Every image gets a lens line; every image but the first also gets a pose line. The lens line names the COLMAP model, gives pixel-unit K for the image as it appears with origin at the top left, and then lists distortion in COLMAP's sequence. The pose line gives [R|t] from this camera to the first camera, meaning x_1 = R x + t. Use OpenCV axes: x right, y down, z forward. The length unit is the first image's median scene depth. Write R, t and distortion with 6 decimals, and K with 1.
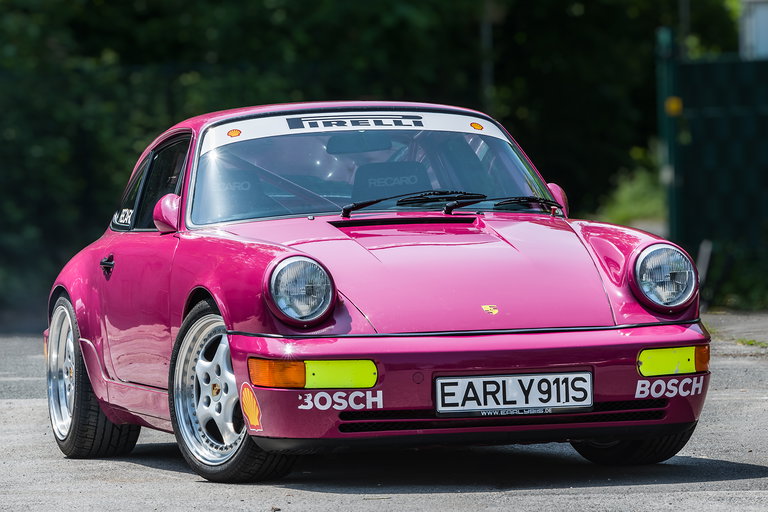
lens RADIAL K [[4358.7, 0, 384.1], [0, 4358.7, 141.5], [0, 0, 1]] dist [0.284035, 33.000321]
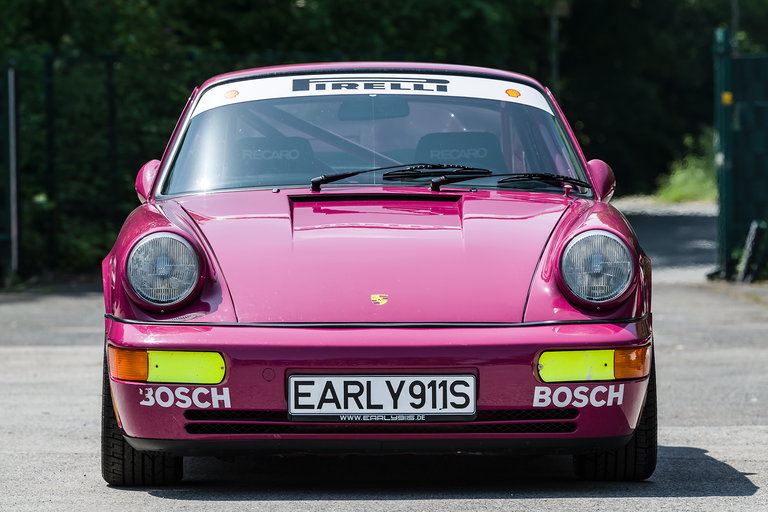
lens RADIAL K [[4358.7, 0, 384.1], [0, 4358.7, 141.5], [0, 0, 1]] dist [0.284035, 33.000321]
pose [[0.967587, 0.023502, -0.251441, 0.247291], [-0.022354, 0.999723, 0.007423, 0.000428], [0.251546, -0.001562, 0.967844, 0.157645]]
